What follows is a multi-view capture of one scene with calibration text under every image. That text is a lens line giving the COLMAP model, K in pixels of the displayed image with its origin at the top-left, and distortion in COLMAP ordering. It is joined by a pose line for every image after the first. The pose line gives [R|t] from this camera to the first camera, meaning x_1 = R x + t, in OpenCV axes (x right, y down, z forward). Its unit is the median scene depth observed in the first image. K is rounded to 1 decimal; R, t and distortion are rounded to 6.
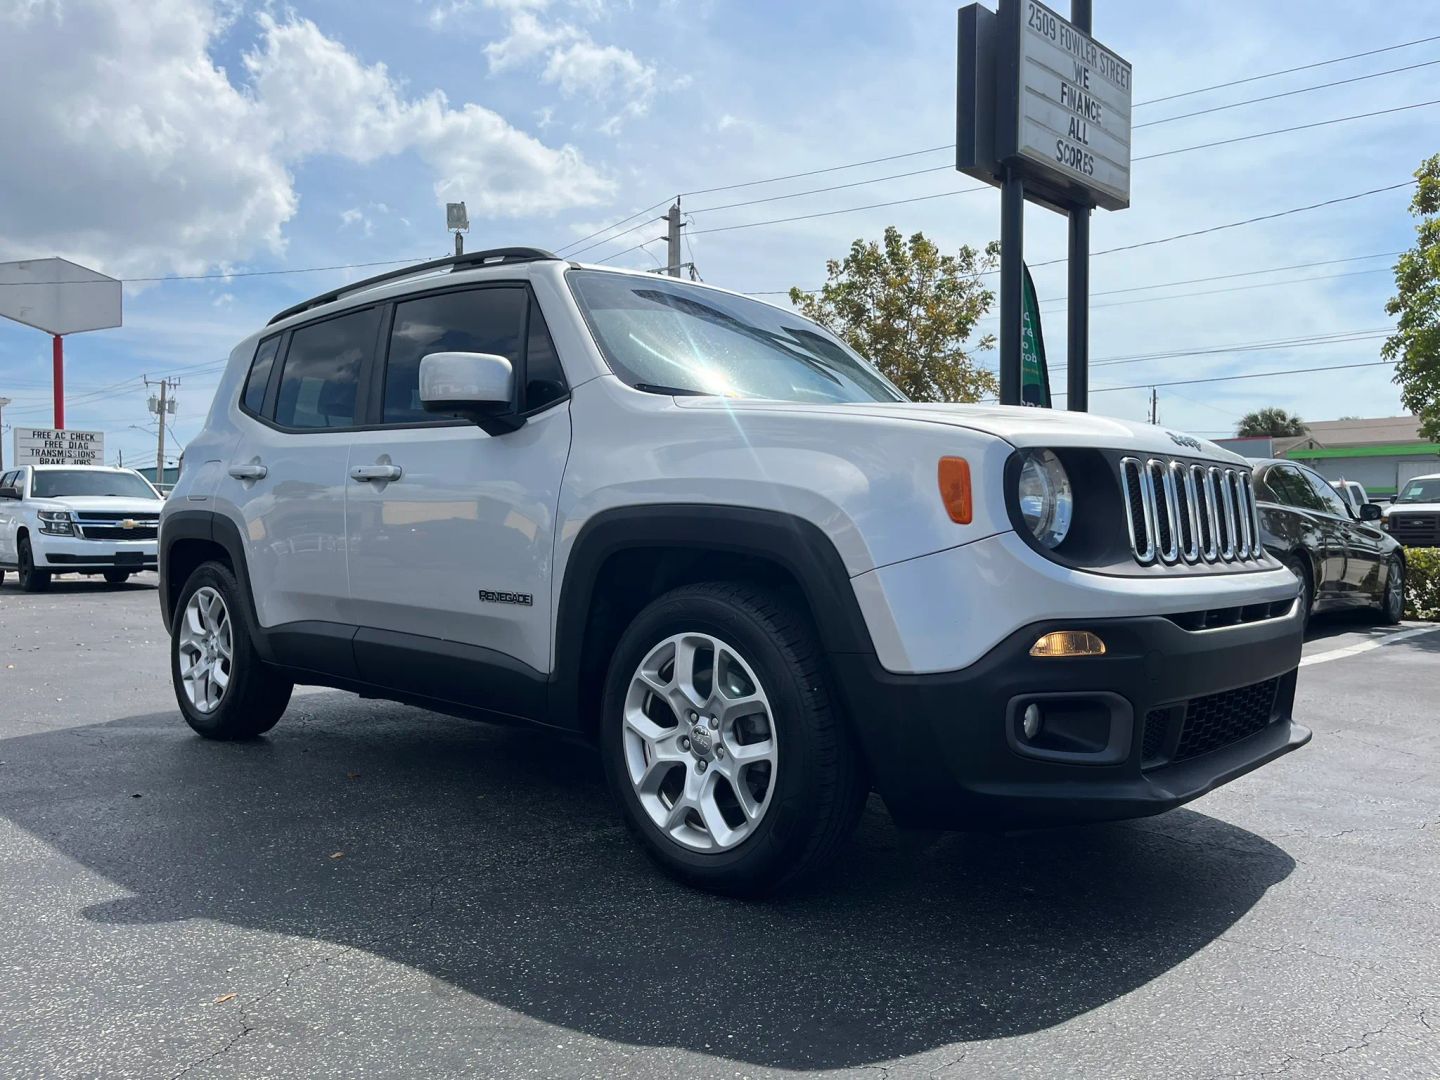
lens RADIAL K [[1092.6, 0, 722.4], [0, 1092.6, 536.1], [0, 0, 1]] dist [0.072181, -0.097785]
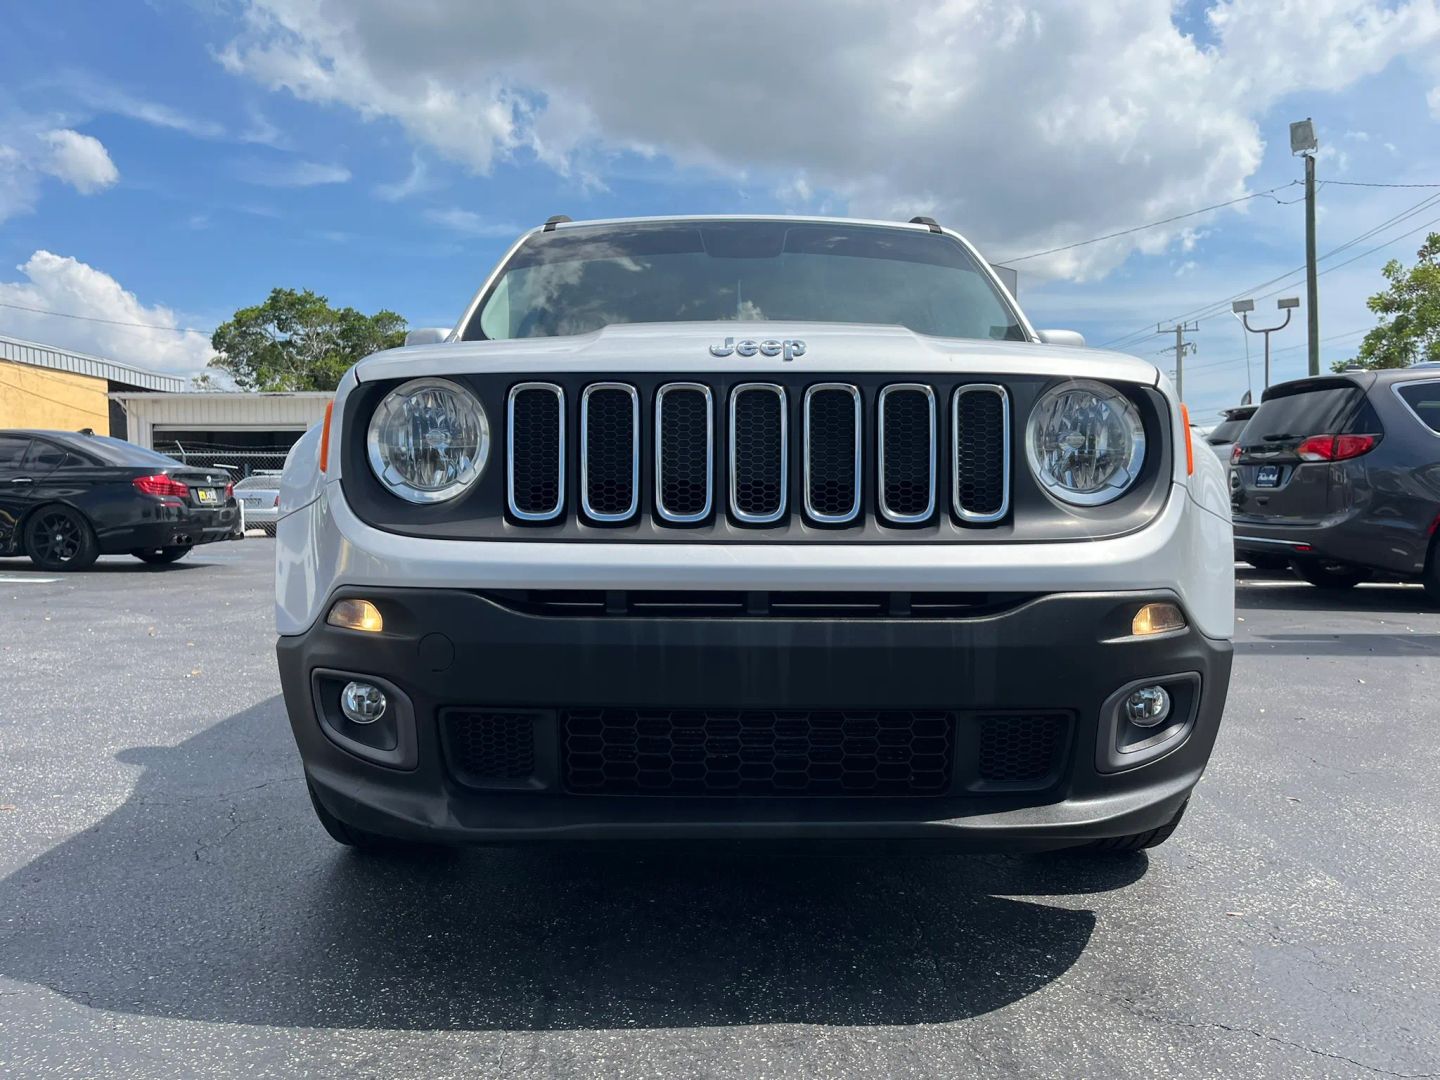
lens RADIAL K [[1092.6, 0, 715.0], [0, 1092.6, 547.2], [0, 0, 1]] dist [0.072181, -0.097785]
pose [[0.677465, 0.030243, -0.734933, 0.680380], [-0.001739, 0.999217, 0.039516, 0.008403], [0.735553, -0.025492, 0.676987, 0.391098]]
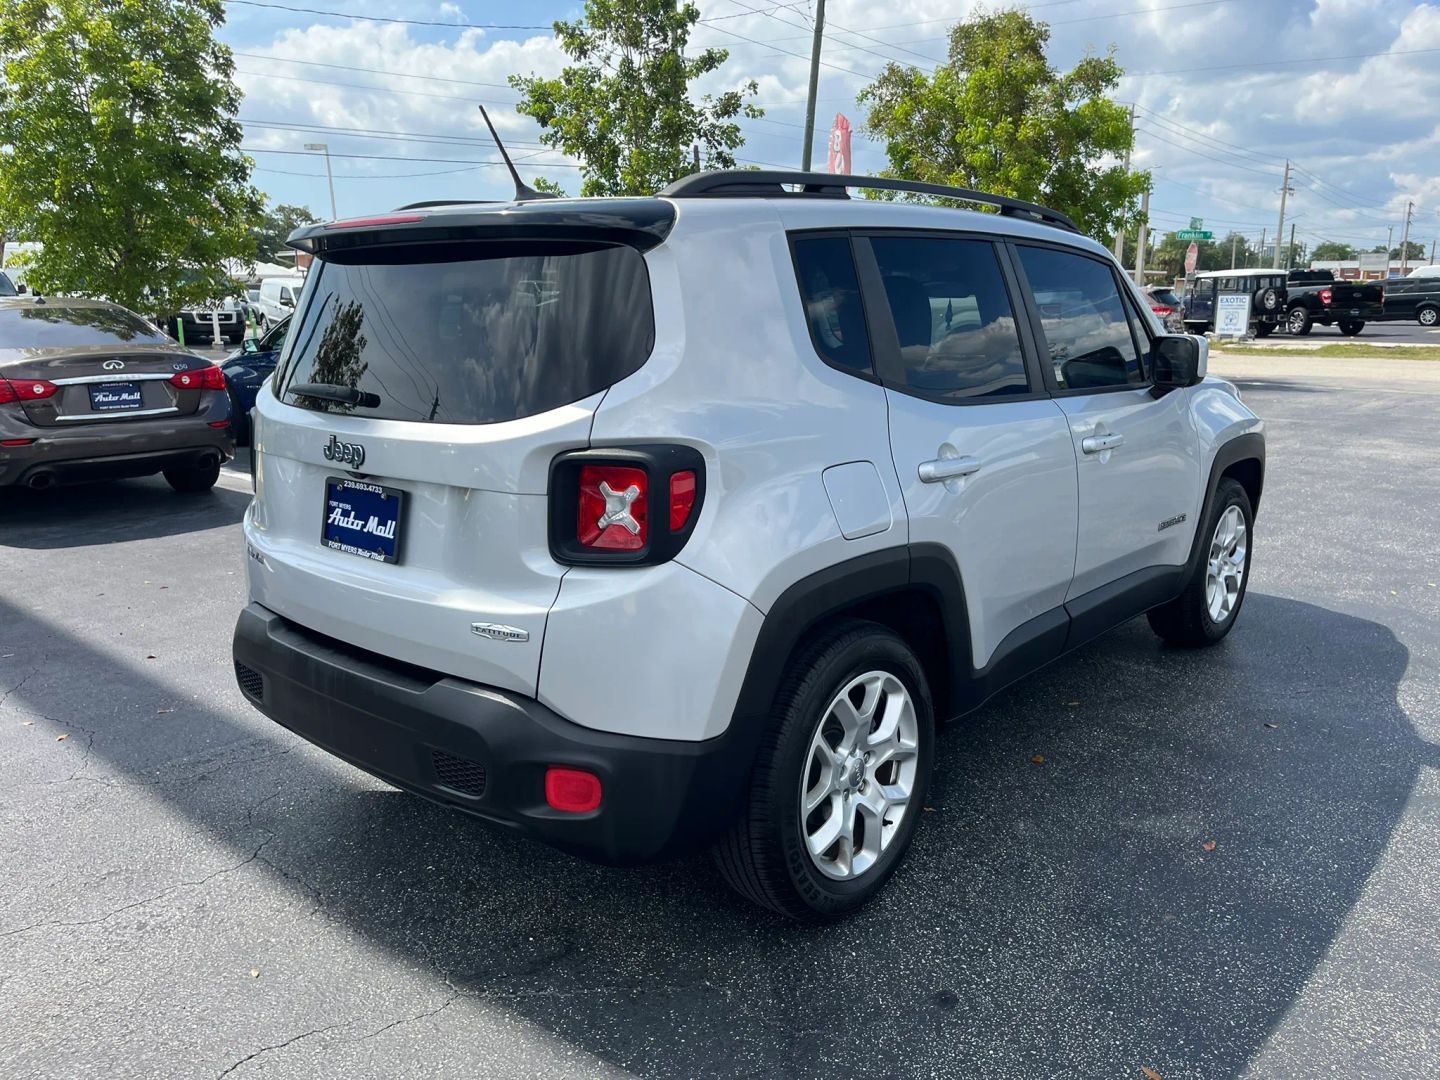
lens RADIAL K [[1092.6, 0, 713.0], [0, 1092.6, 532.9], [0, 0, 1]] dist [0.072181, -0.097785]
pose [[-0.032145, -0.215628, 0.975946, -1.255677], [0.012474, 0.976288, 0.216114, -0.191054], [-0.999405, 0.019121, -0.028693, 1.348011]]
